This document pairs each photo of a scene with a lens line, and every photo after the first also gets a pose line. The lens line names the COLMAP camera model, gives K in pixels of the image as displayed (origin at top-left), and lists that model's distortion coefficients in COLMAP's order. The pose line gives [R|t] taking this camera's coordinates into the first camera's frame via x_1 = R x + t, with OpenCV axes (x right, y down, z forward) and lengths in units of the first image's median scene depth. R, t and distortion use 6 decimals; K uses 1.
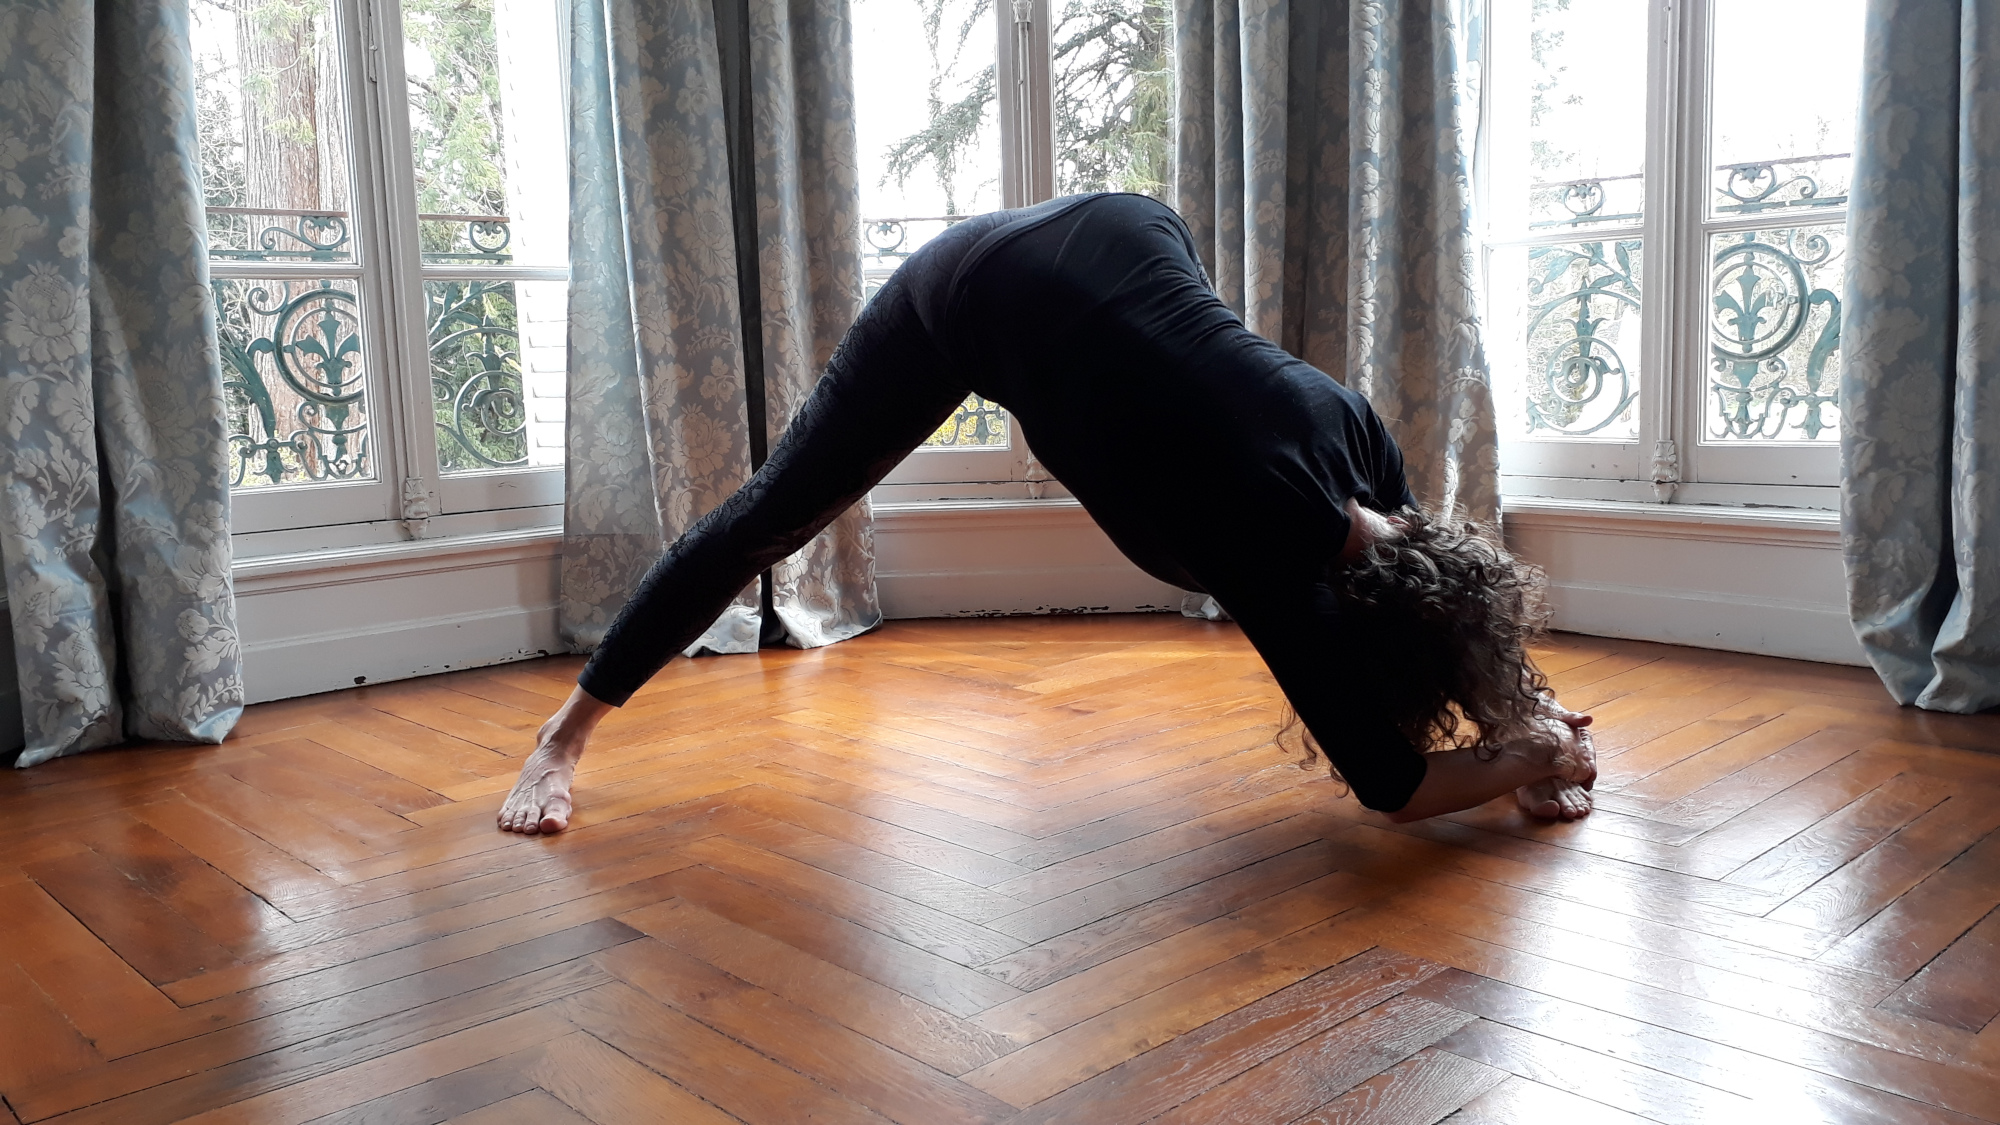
lens RADIAL K [[1592.3, 0, 1022.0], [0, 1592.3, 562.2], [0, 0, 1]] dist [0.068899, -0.119990]
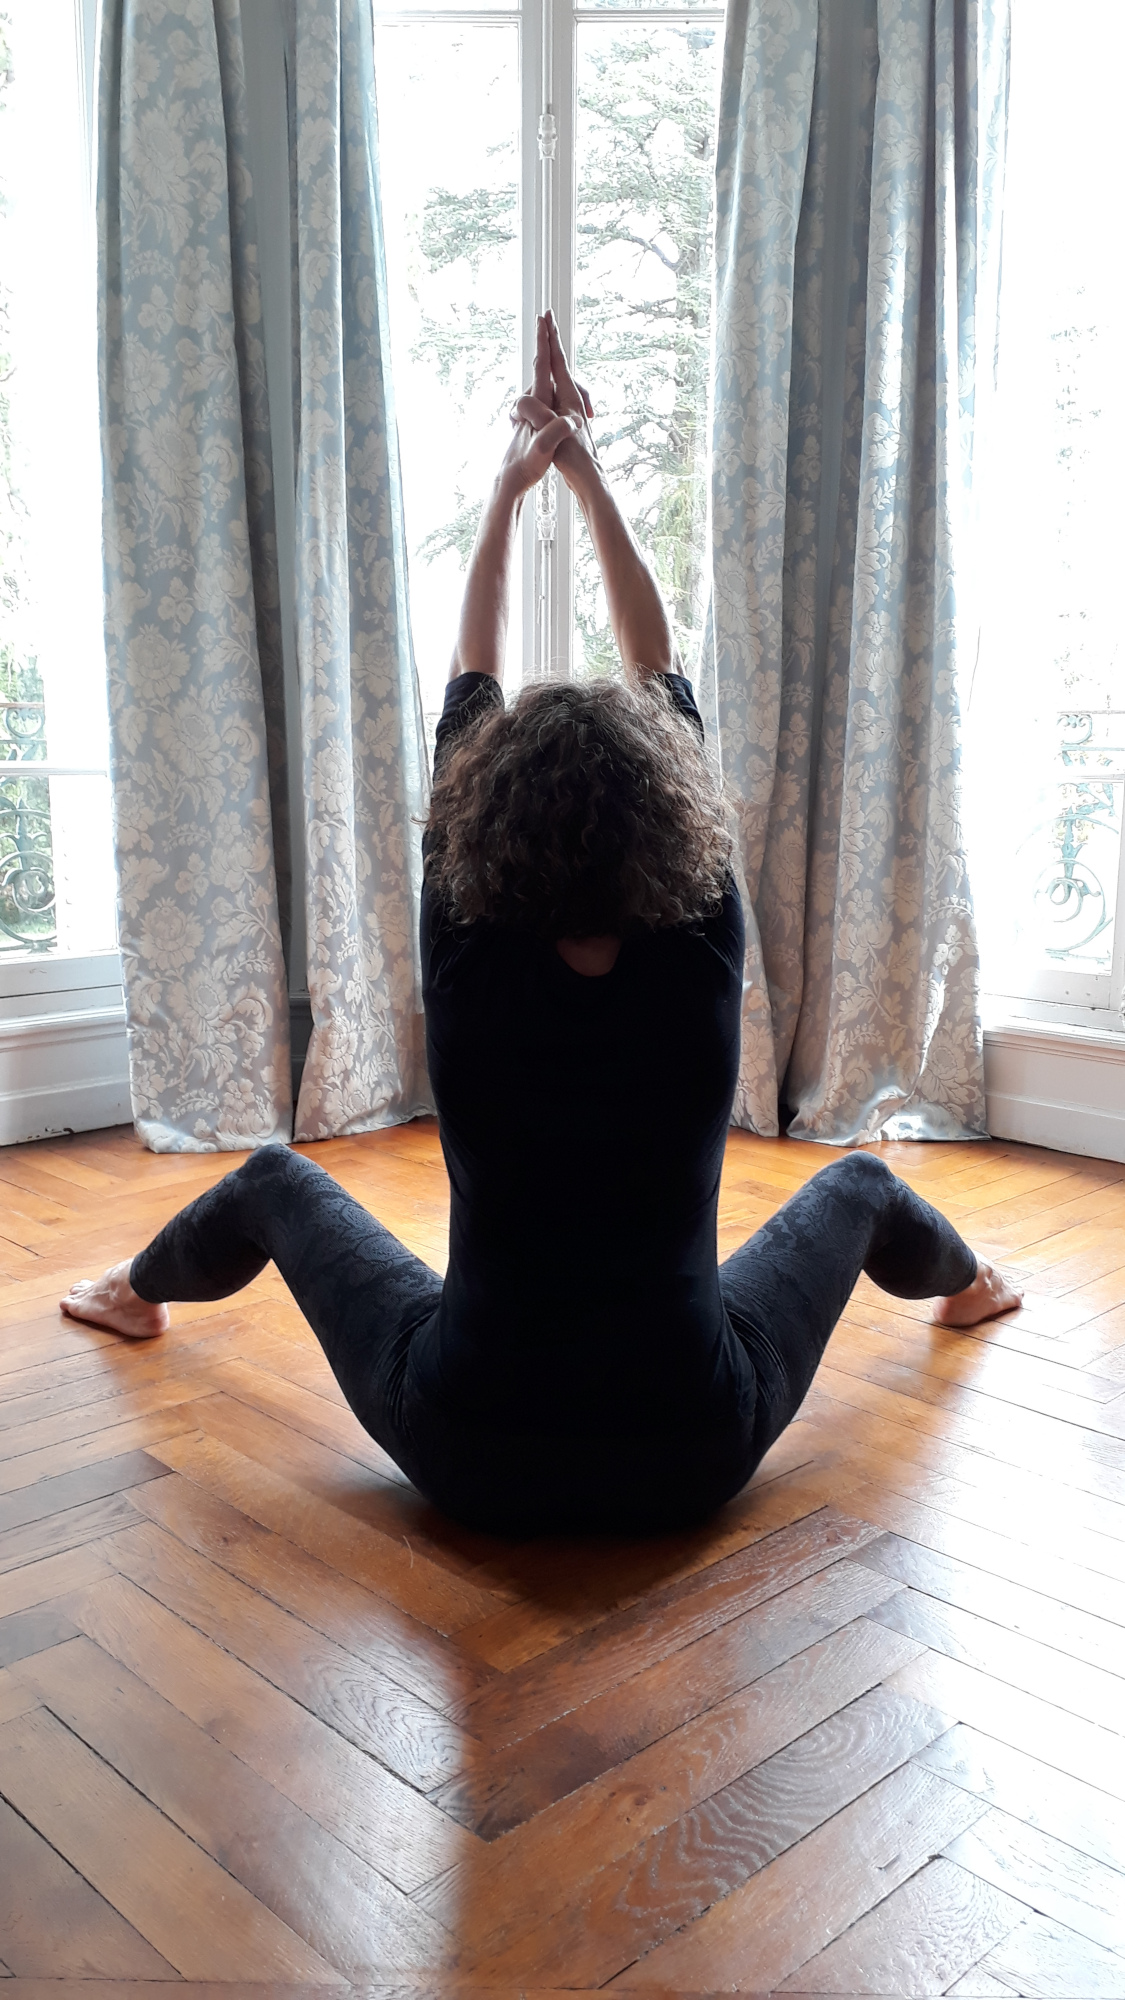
lens RADIAL K [[1592.3, 0, 561.9], [0, 1592.3, 1021.3], [0, 0, 1]] dist [0.068899, -0.119990]
pose [[0.999199, 0.034767, 0.019836, 0.000879], [-0.035506, 0.998638, 0.038225, -0.070952], [-0.018480, -0.038898, 0.999072, -0.056567]]
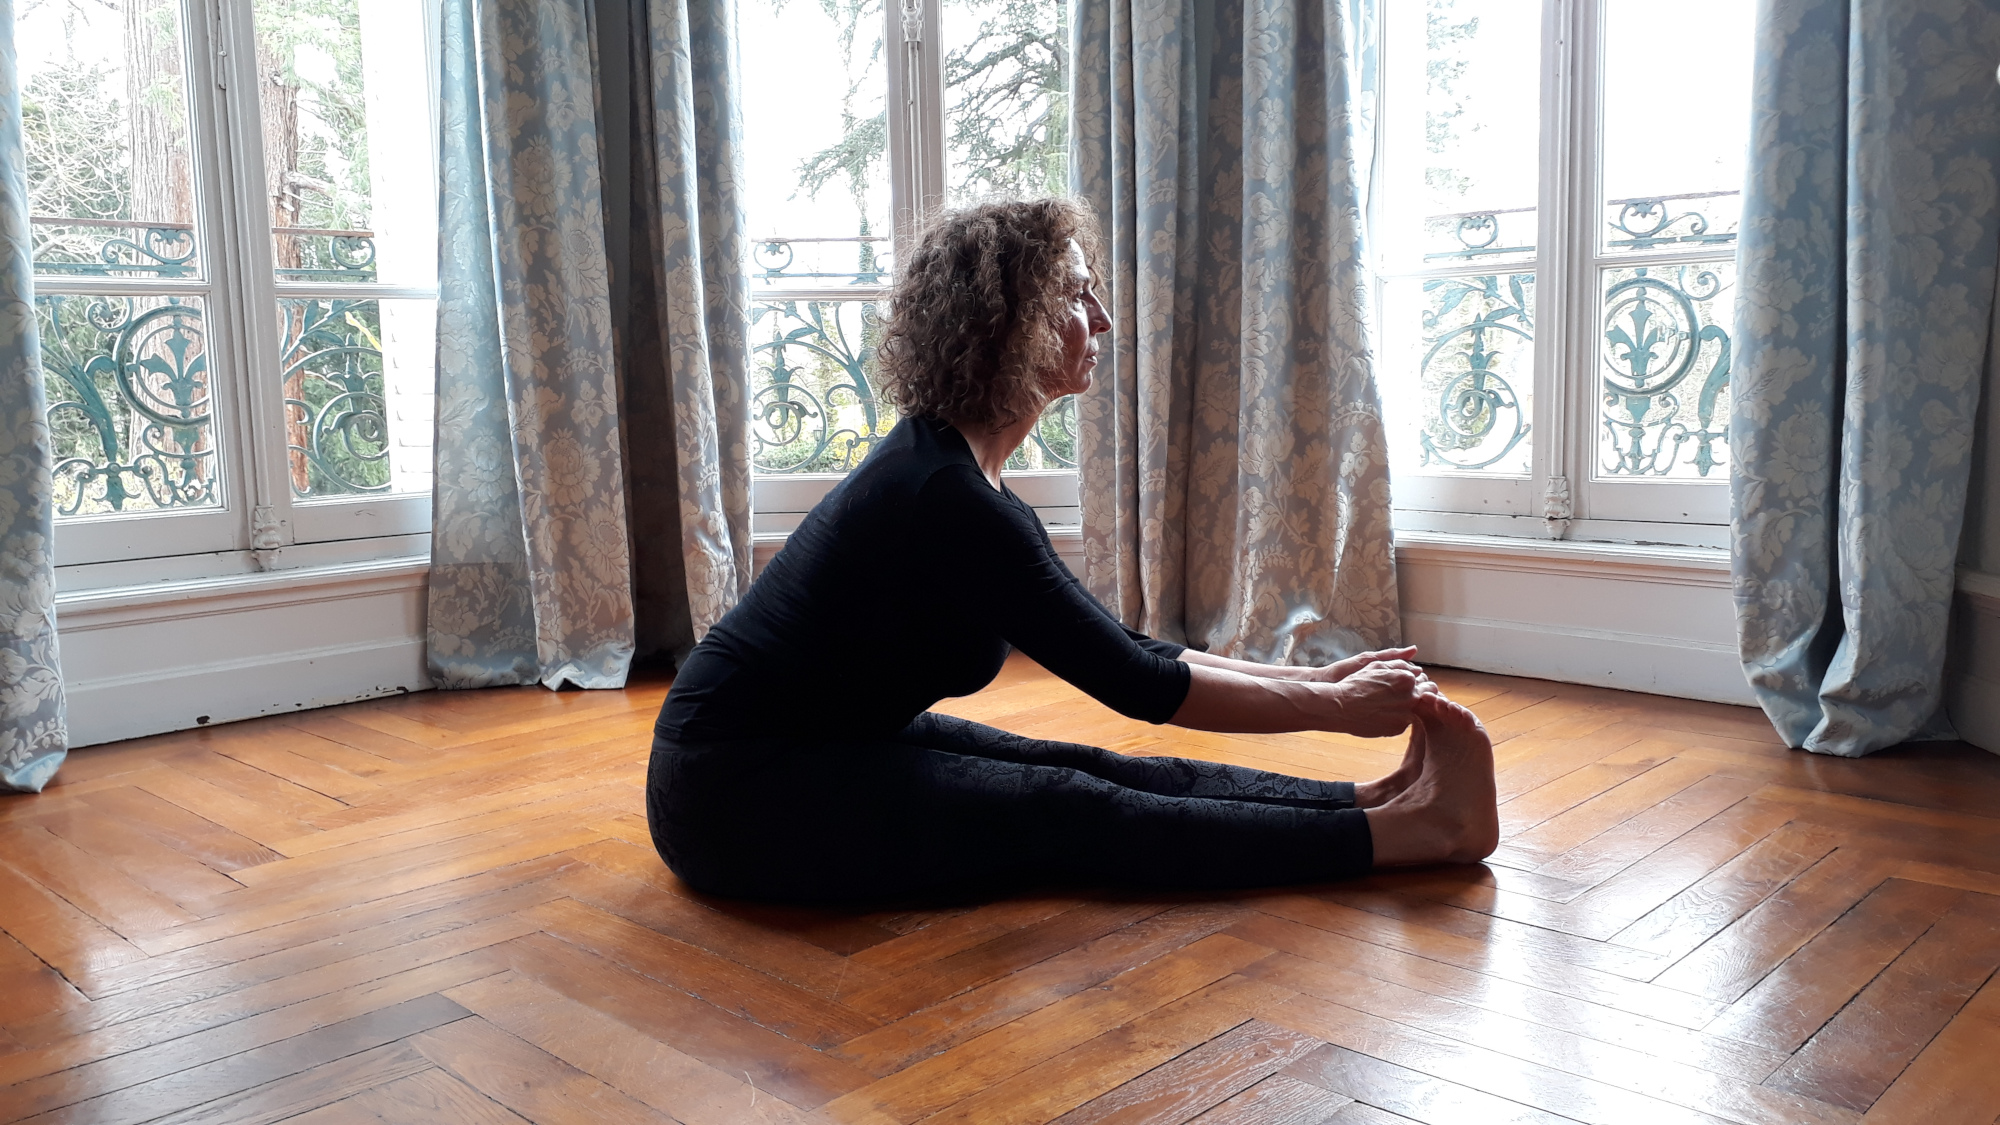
lens RADIAL K [[1592.3, 0, 1022.7], [0, 1592.3, 566.8], [0, 0, 1]] dist [0.068899, -0.119990]
pose [[0.998475, 0.004187, 0.055050, 0.016698], [-0.003731, 0.999958, -0.008383, -0.010362], [-0.055082, 0.008165, 0.998448, 0.029529]]
